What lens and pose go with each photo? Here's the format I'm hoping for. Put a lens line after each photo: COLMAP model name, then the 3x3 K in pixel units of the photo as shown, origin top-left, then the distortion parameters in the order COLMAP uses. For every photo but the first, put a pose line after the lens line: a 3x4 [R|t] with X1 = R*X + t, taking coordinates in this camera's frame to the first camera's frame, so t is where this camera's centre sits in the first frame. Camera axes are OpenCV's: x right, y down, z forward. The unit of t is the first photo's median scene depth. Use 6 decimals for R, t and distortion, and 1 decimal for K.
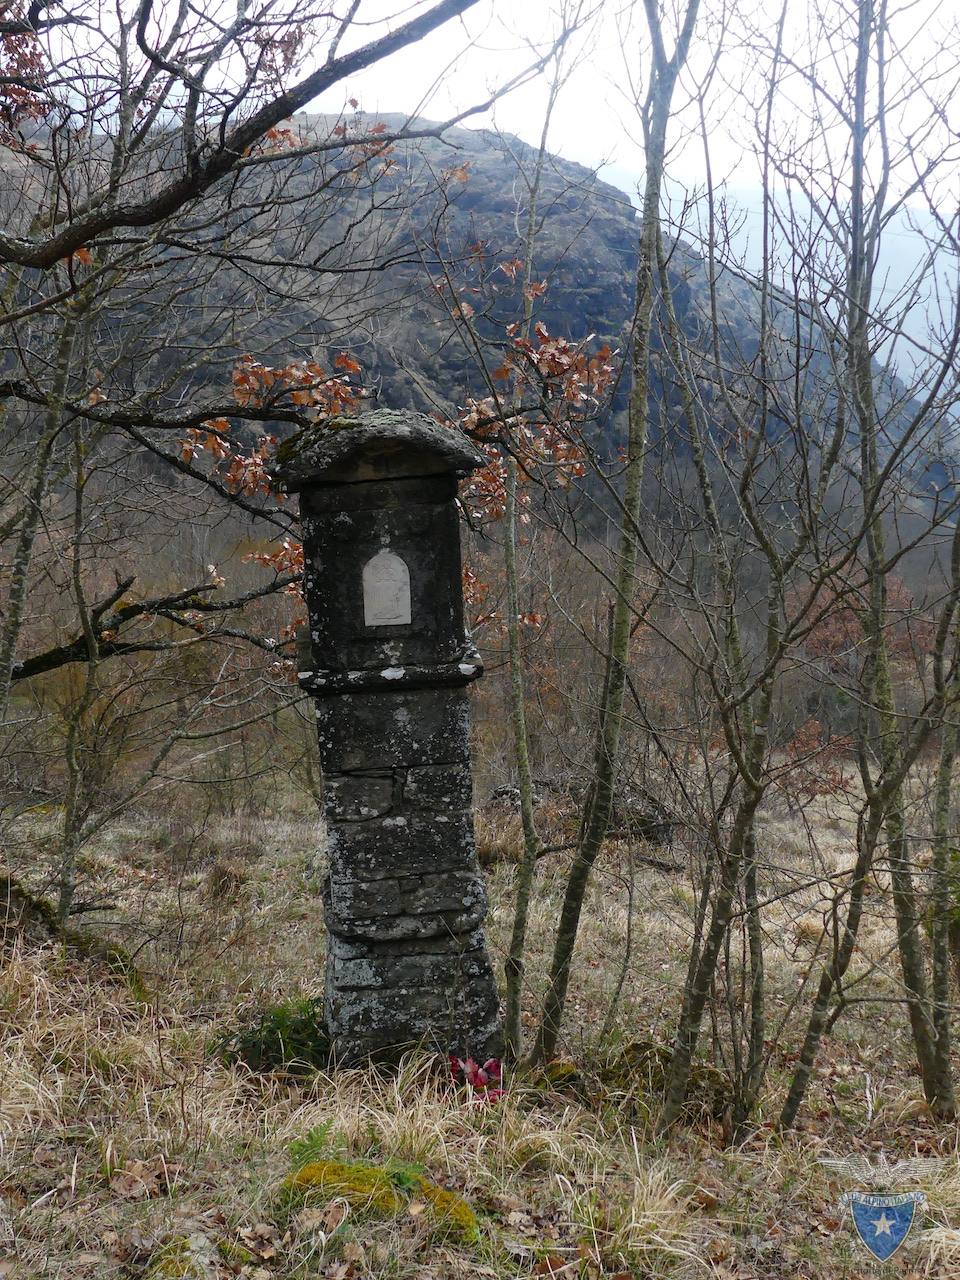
lens RADIAL K [[1230.7, 0, 479.1], [0, 1230.7, 629.9], [0, 0, 1]] dist [-0.033274, 0.000000]
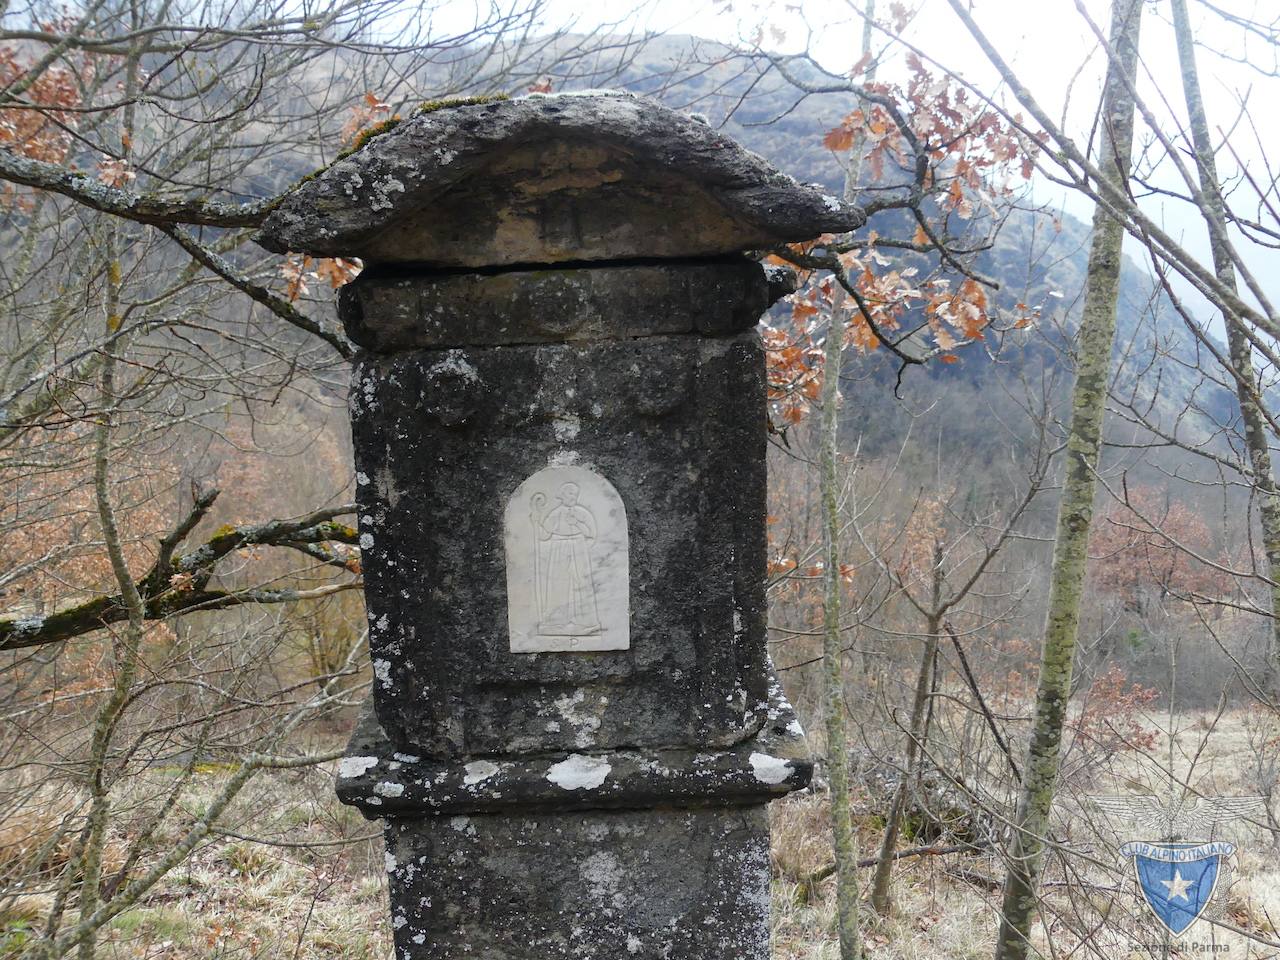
lens RADIAL K [[1230.7, 0, 650.0], [0, 1230.7, 479.0], [0, 0, 1]] dist [-0.033274, 0.000000]
pose [[0.996077, 0.034969, -0.081286, -0.019605], [-0.039368, 0.997810, -0.053163, -0.037851], [0.079249, 0.056155, 0.995272, 0.611855]]
